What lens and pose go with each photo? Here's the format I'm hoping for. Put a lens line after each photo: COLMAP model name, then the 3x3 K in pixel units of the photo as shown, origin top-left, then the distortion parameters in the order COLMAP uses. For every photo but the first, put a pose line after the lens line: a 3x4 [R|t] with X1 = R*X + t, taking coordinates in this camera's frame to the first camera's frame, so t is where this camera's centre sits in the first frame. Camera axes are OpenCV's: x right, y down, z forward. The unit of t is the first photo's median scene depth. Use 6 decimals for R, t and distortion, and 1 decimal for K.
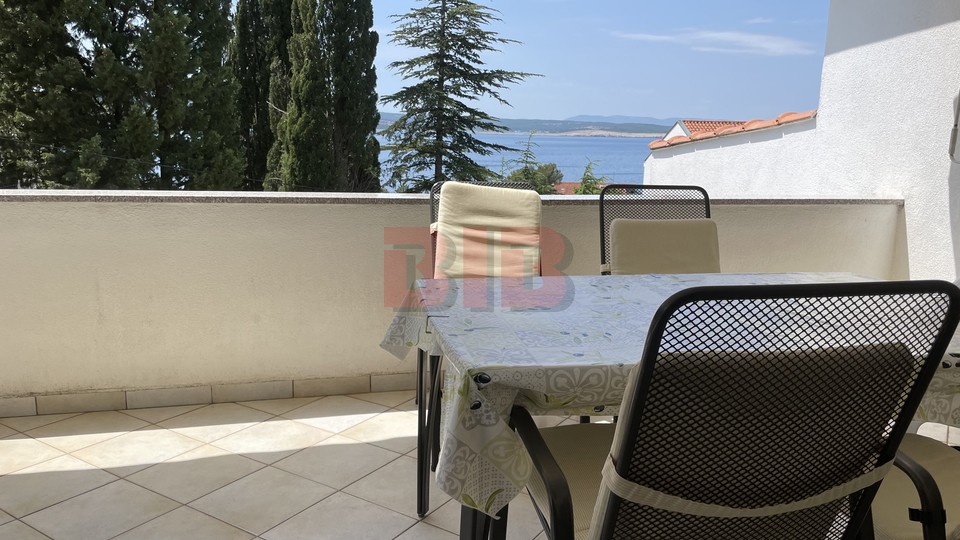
lens RADIAL K [[746.4, 0, 479.6], [0, 746.4, 272.9], [0, 0, 1]] dist [0.054869, -0.083276]
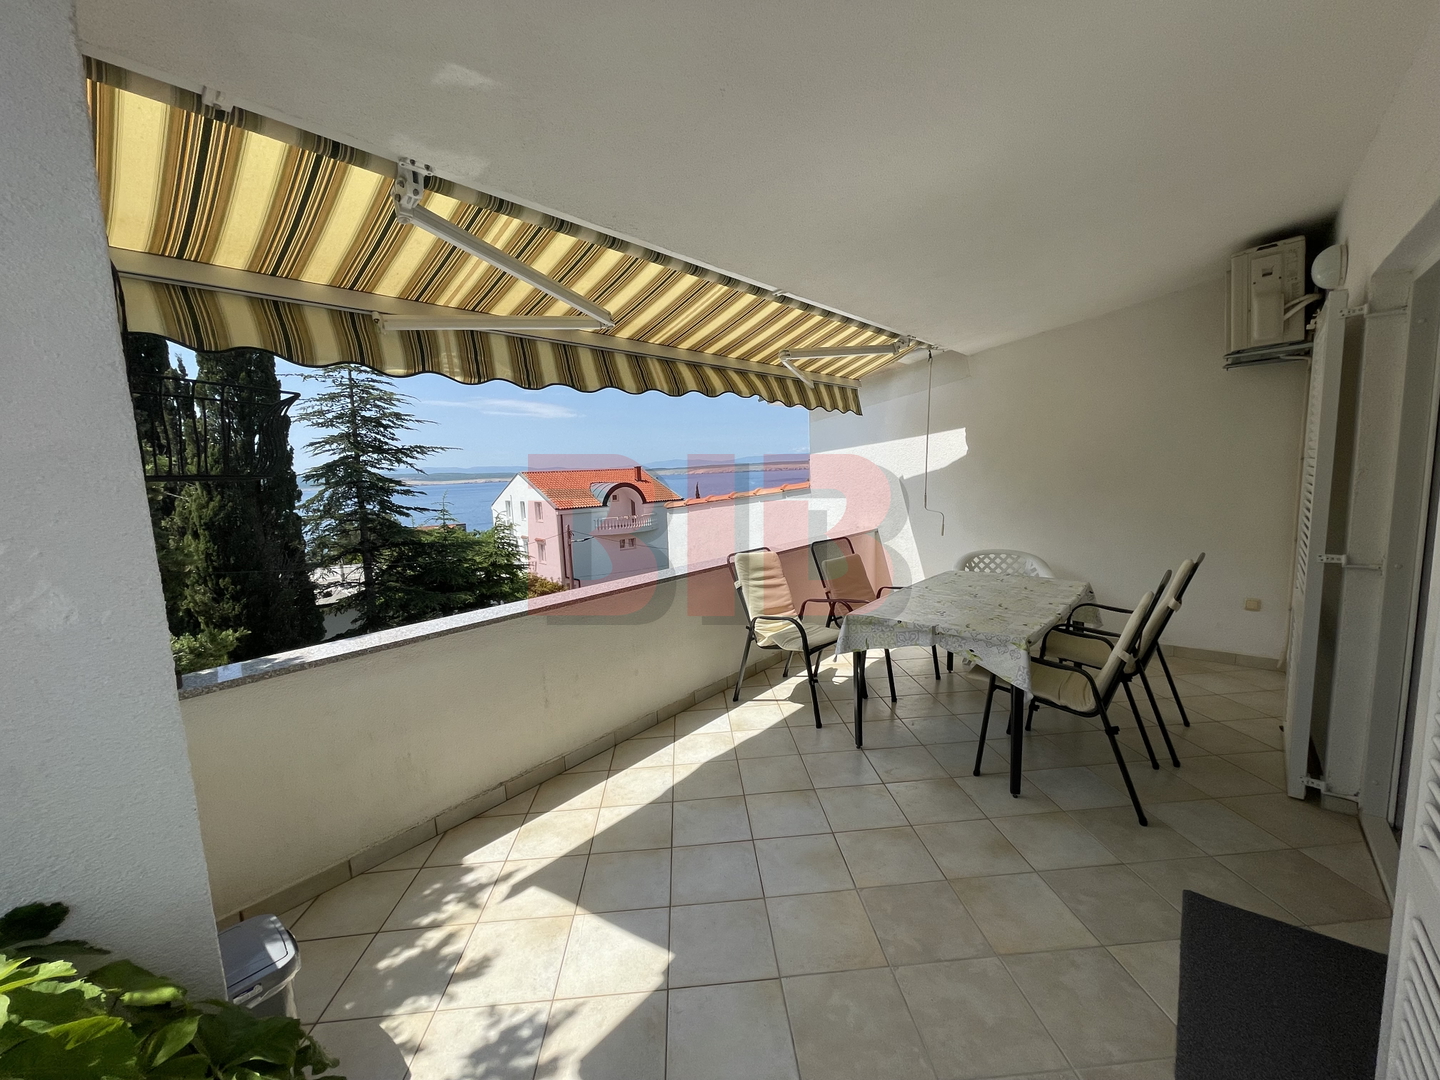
lens RADIAL K [[583.2, 0, 716.8], [0, 583.2, 537.2], [0, 0, 1]] dist [-0.001723, -0.000049]
pose [[0.798969, -0.131659, 0.586783, -0.149806], [0.176620, 0.984082, -0.019685, -0.026386], [-0.574851, 0.119365, 0.809505, 0.003118]]
